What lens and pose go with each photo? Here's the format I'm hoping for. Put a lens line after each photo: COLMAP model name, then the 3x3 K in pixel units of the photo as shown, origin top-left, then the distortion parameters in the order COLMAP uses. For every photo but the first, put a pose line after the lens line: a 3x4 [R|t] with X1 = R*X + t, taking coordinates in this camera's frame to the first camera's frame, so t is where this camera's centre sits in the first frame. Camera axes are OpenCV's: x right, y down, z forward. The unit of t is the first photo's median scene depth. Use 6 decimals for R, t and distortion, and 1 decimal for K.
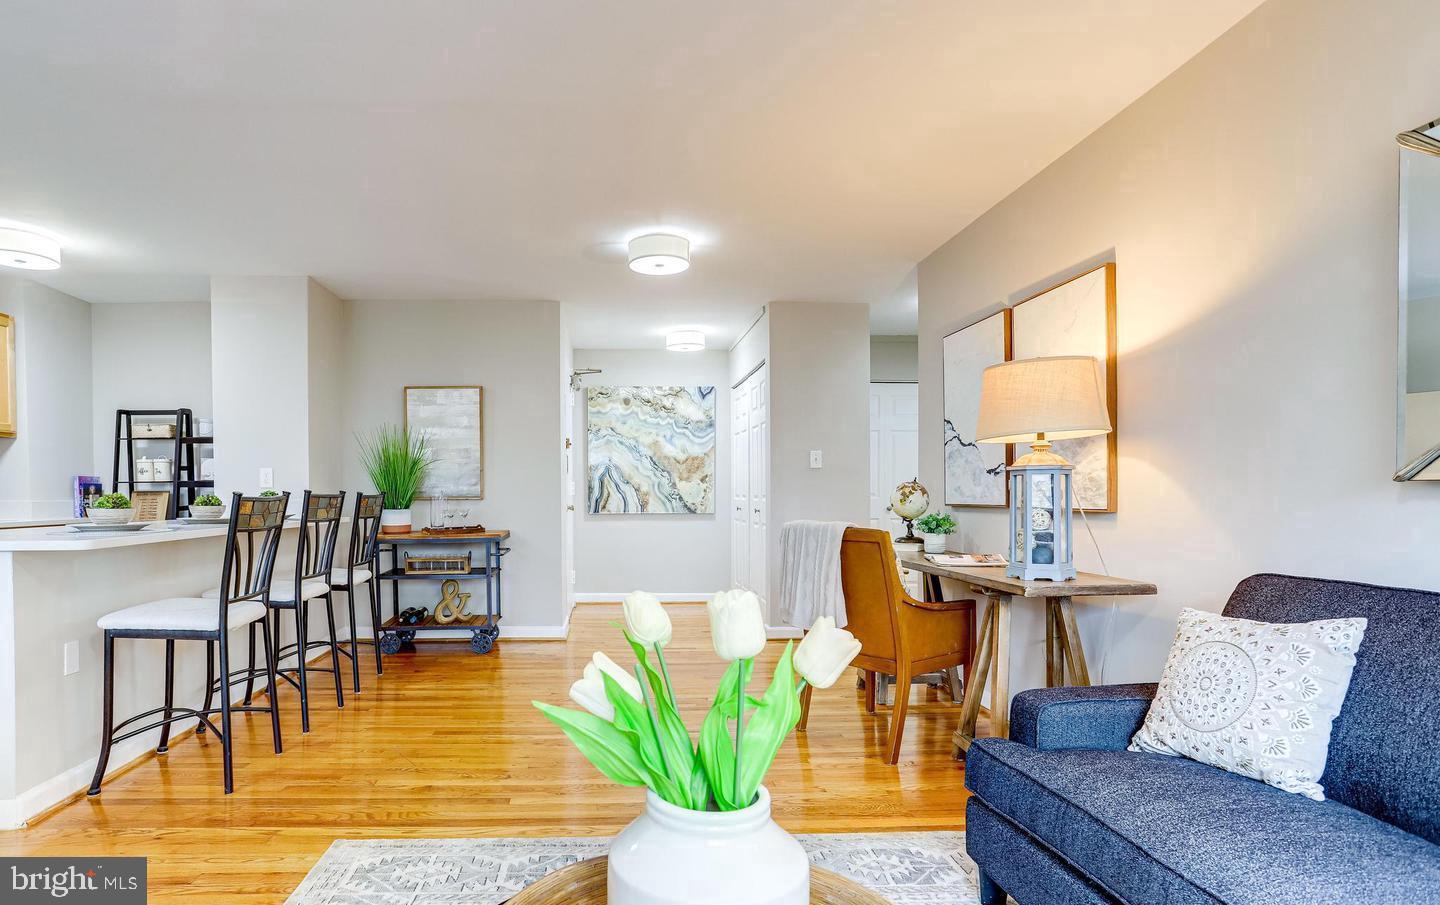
lens RADIAL K [[739.0, 0, 630.1], [0, 739.0, 502.4], [0, 0, 1]] dist [-0.017737, 0.005550]
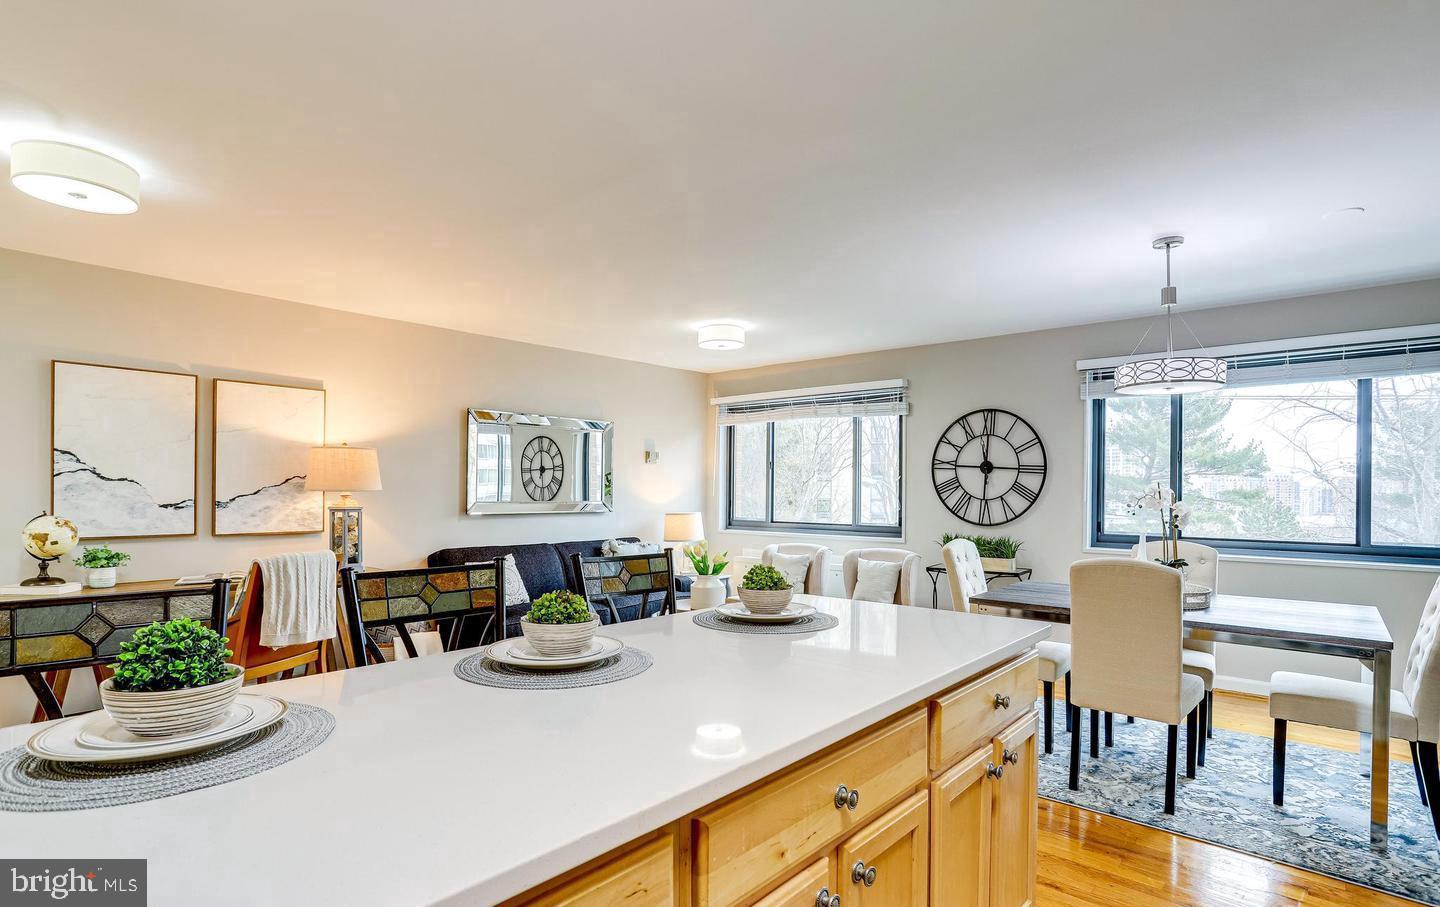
lens RADIAL K [[700.0, 0, 718.5], [0, 700.0, 493.4], [0, 0, 1]] dist [-0.037948, 0.017103]
pose [[-0.735750, -0.002757, 0.677247, -0.639573], [0.001113, 0.999985, 0.005280, -0.047846], [-0.677252, 0.004639, -0.735737, 0.867791]]
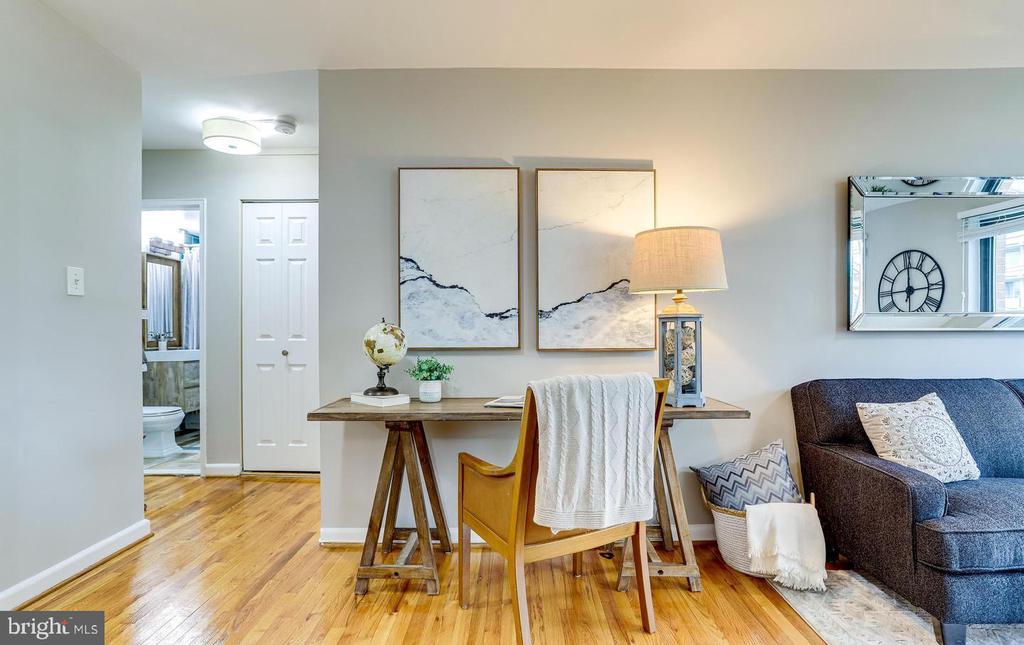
lens RADIAL K [[497.7, 0, 519.0], [0, 497.7, 334.6], [0, 0, 1]] dist [-0.037948, 0.017103]
pose [[0.024299, 0.000812, 0.999704, -0.157740], [0.012555, 0.999921, -0.001118, -0.009696], [-0.999626, 0.012578, 0.024287, 0.678424]]
